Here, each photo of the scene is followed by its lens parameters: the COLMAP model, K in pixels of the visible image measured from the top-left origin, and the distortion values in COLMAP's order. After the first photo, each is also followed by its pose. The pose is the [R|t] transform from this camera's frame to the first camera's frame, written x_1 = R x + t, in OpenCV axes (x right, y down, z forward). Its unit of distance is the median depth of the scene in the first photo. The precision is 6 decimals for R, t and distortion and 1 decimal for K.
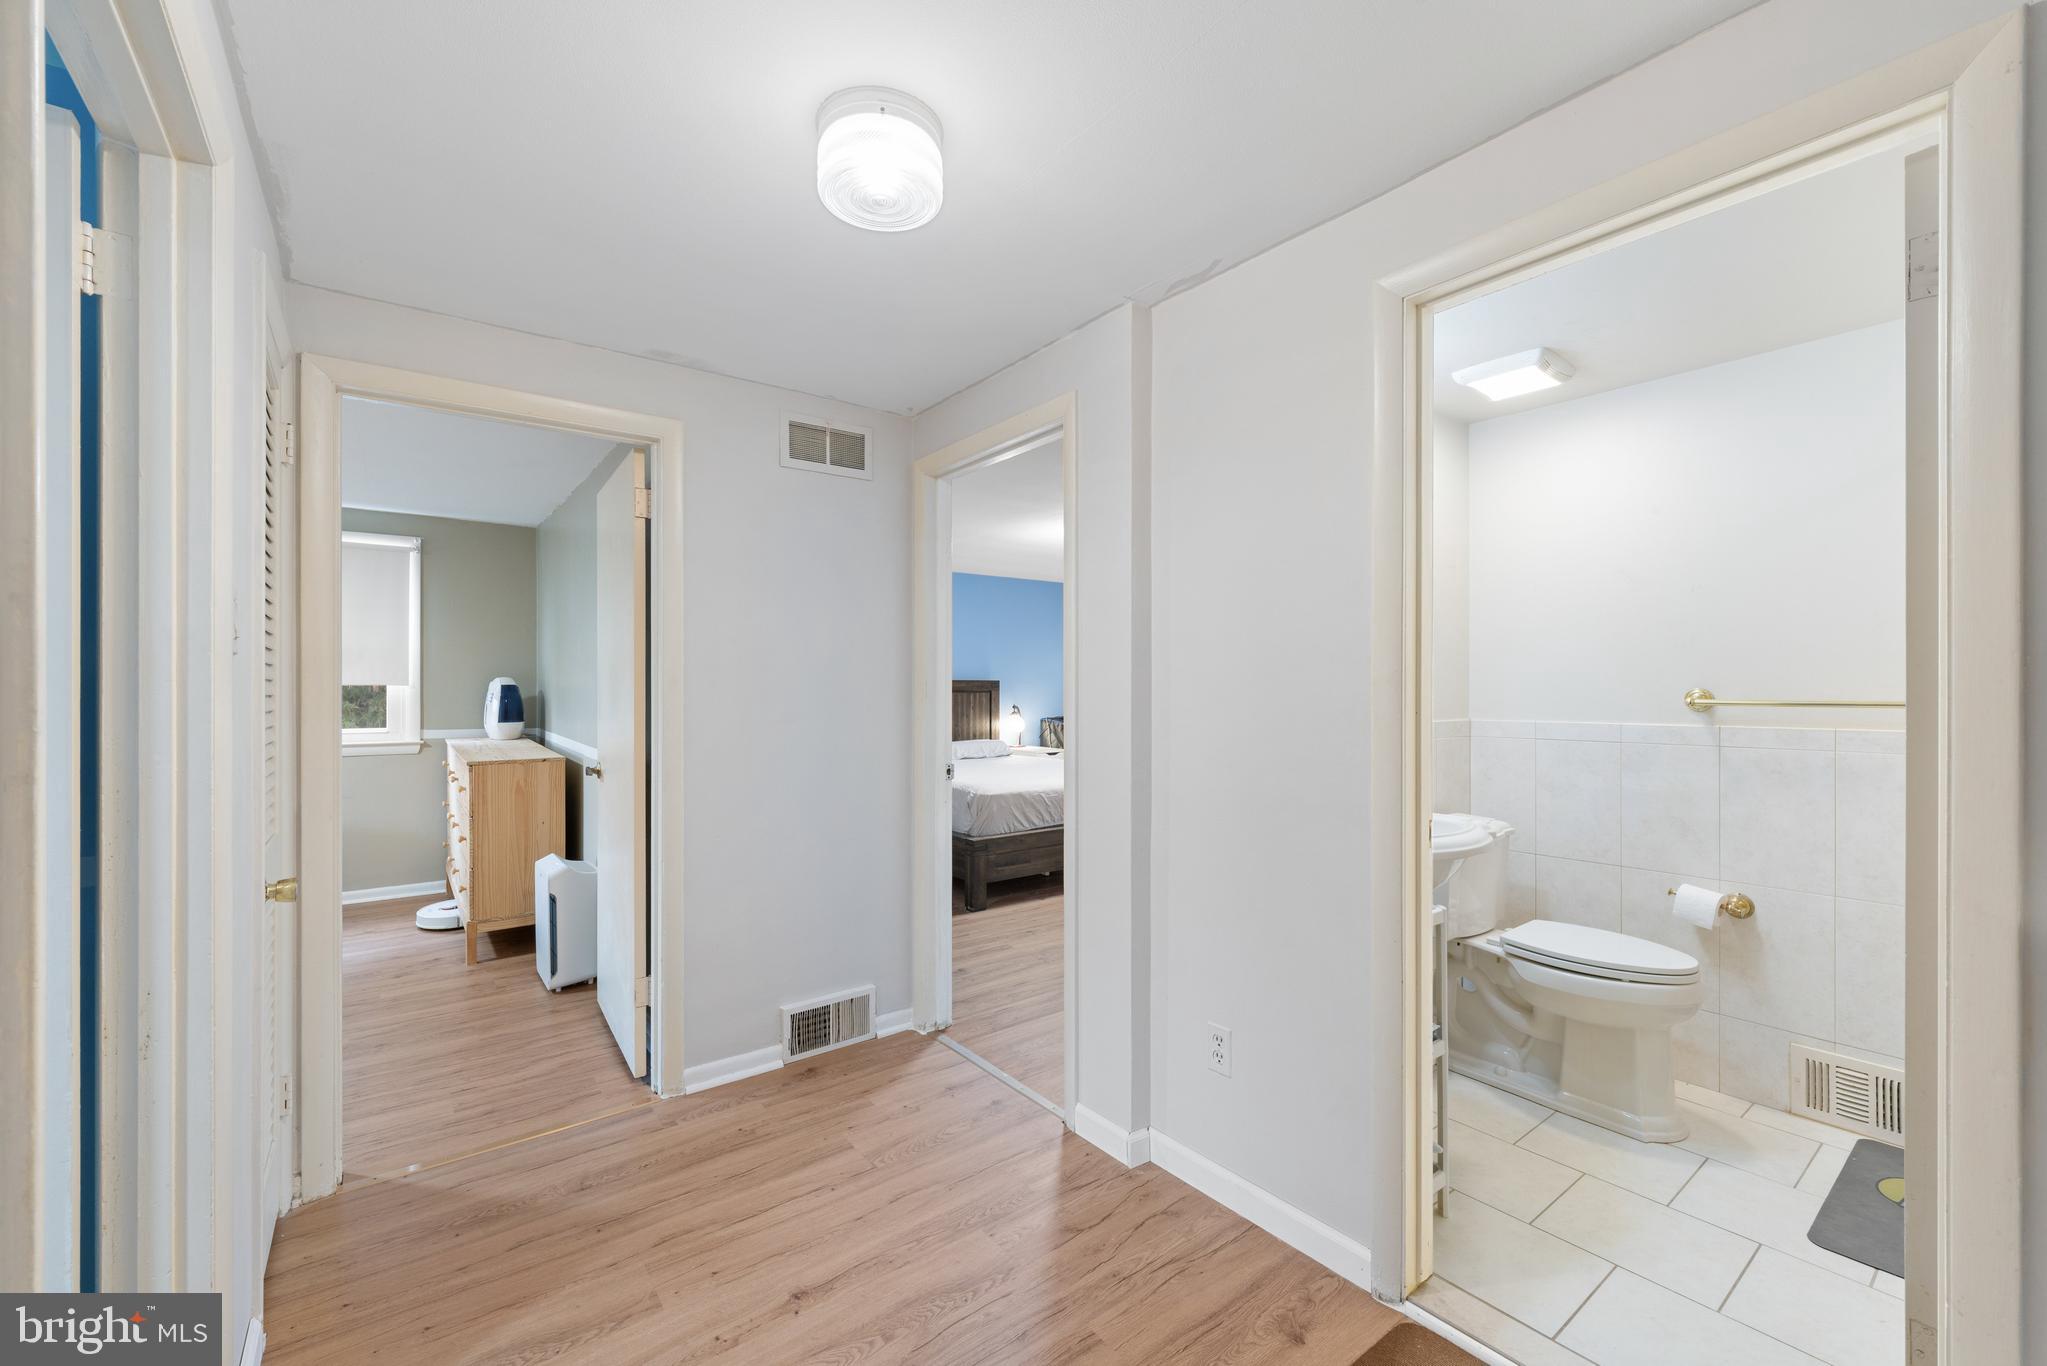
lens RADIAL K [[830.7, 0, 1024.2], [0, 830.7, 688.2], [0, 0, 1]] dist [0.001763, 0.000229]
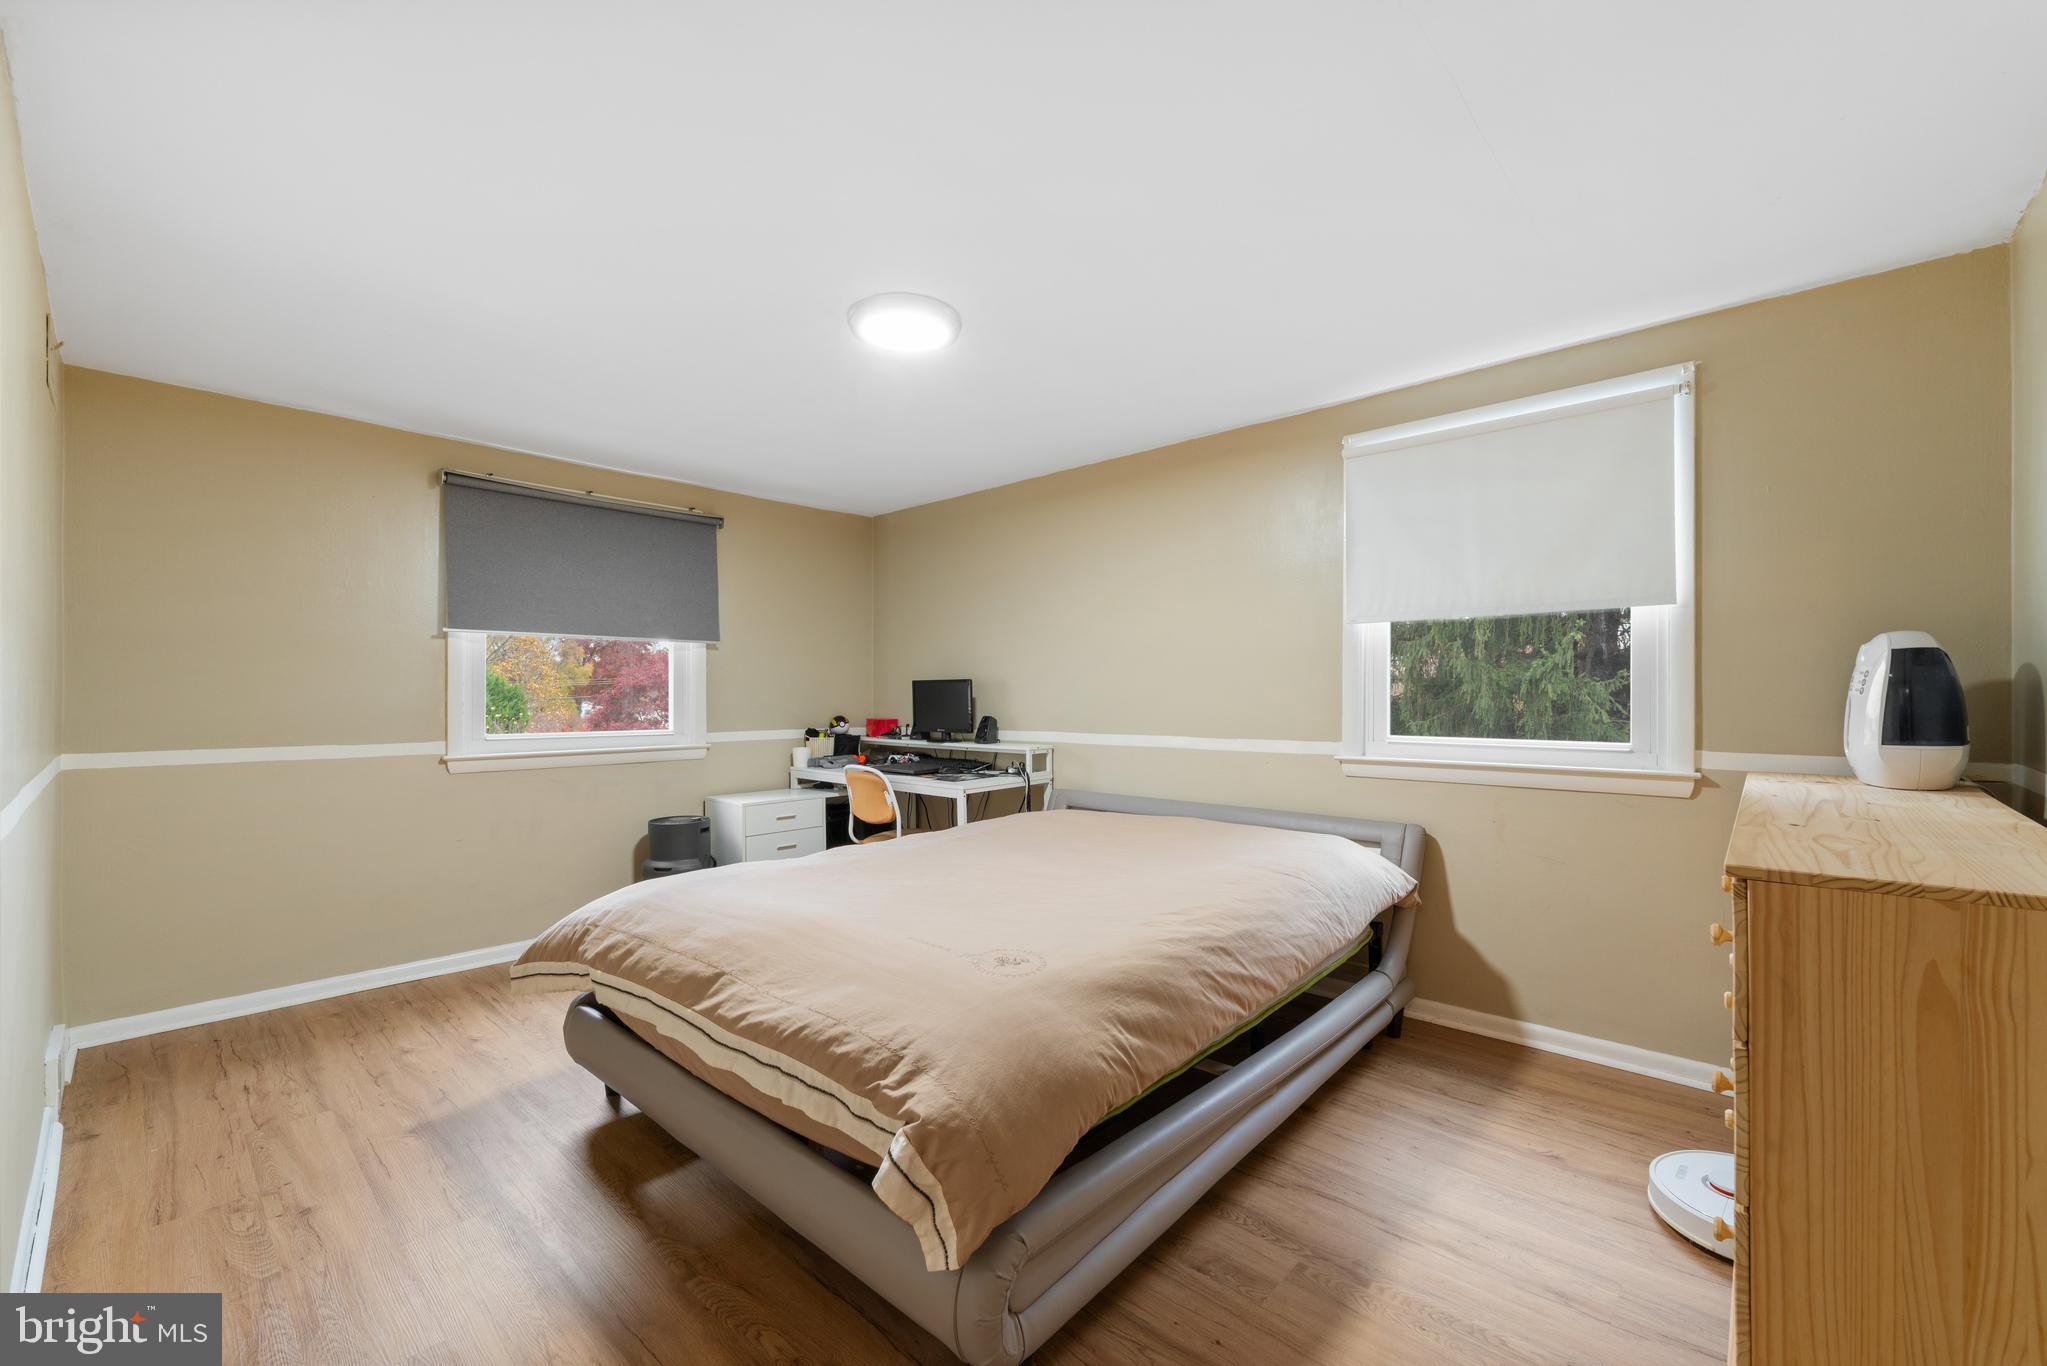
lens RADIAL K [[830.7, 0, 1024.2], [0, 830.7, 688.2], [0, 0, 1]] dist [0.001763, 0.000229]
pose [[0.172362, -0.009110, -0.984992, -0.315330], [0.000421, 0.999958, -0.009175, 0.018227], [0.985034, 0.001166, 0.172359, 0.533180]]
